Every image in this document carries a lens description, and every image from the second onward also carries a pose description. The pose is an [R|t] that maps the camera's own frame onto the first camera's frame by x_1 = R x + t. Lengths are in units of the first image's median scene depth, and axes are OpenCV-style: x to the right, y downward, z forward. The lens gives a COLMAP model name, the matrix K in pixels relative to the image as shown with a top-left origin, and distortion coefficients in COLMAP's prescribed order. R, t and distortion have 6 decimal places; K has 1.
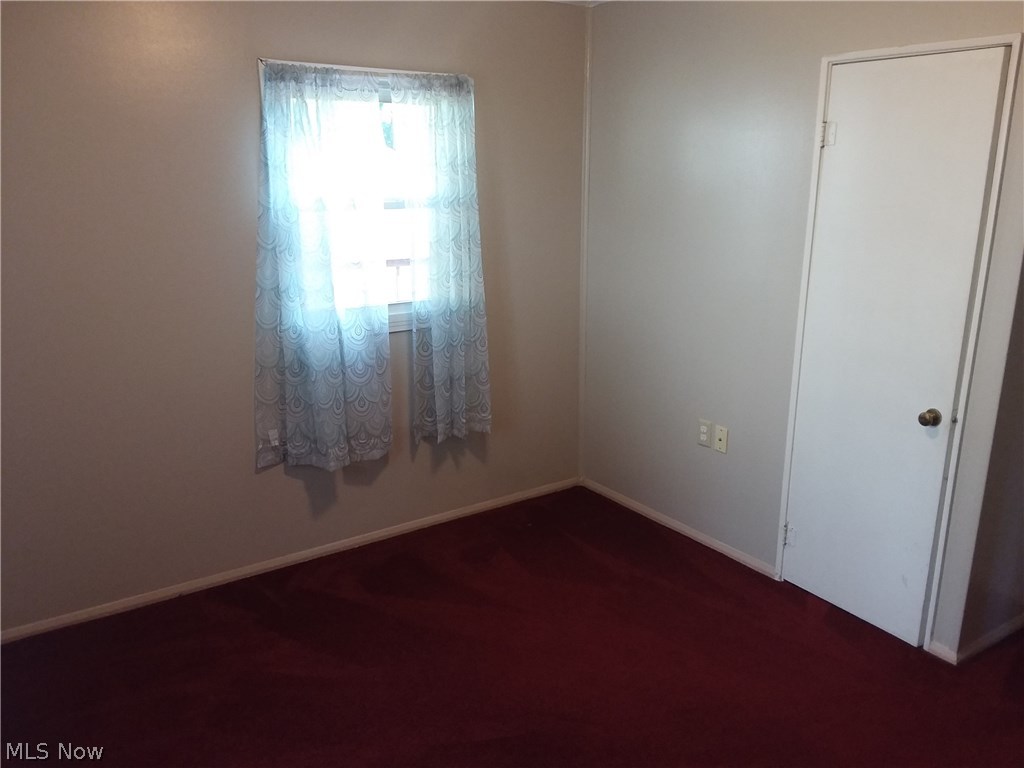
lens RADIAL K [[817.9, 0, 518.7], [0, 817.9, 389.1], [0, 0, 1]] dist [0.106514, -0.187800]
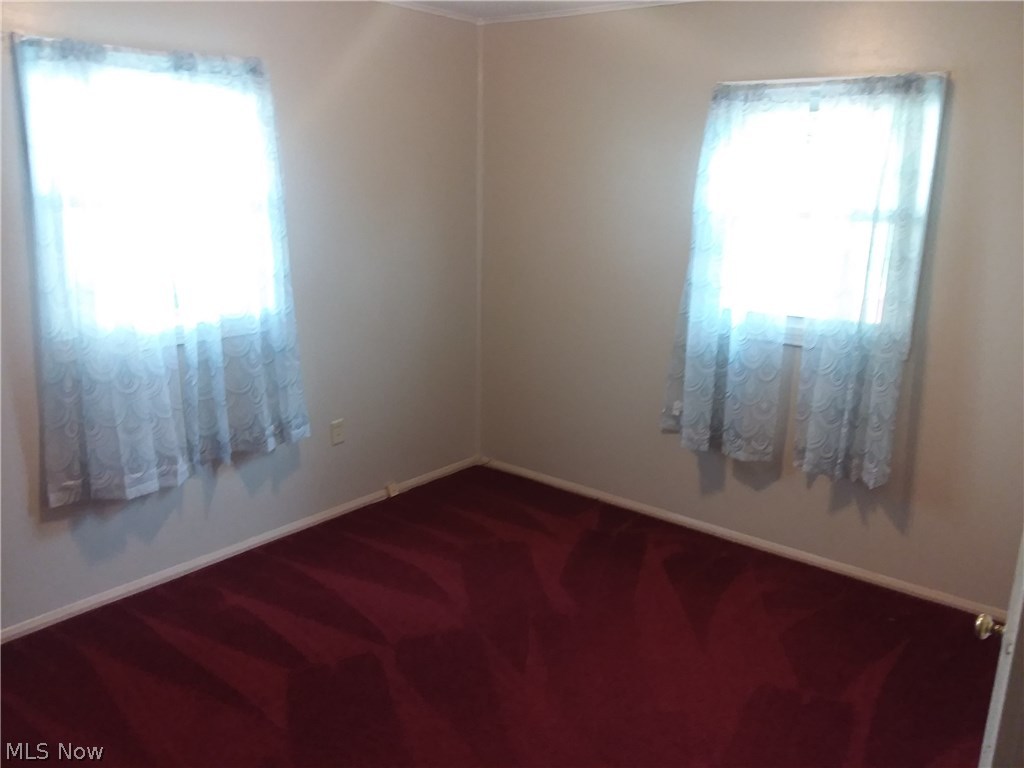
lens RADIAL K [[817.9, 0, 518.7], [0, 817.9, 389.1], [0, 0, 1]] dist [0.106514, -0.187800]
pose [[0.285916, 0.246480, -0.926013, 0.725361], [-0.274077, 0.947018, 0.167447, -0.101815], [0.918223, 0.205923, 0.338322, 0.408238]]
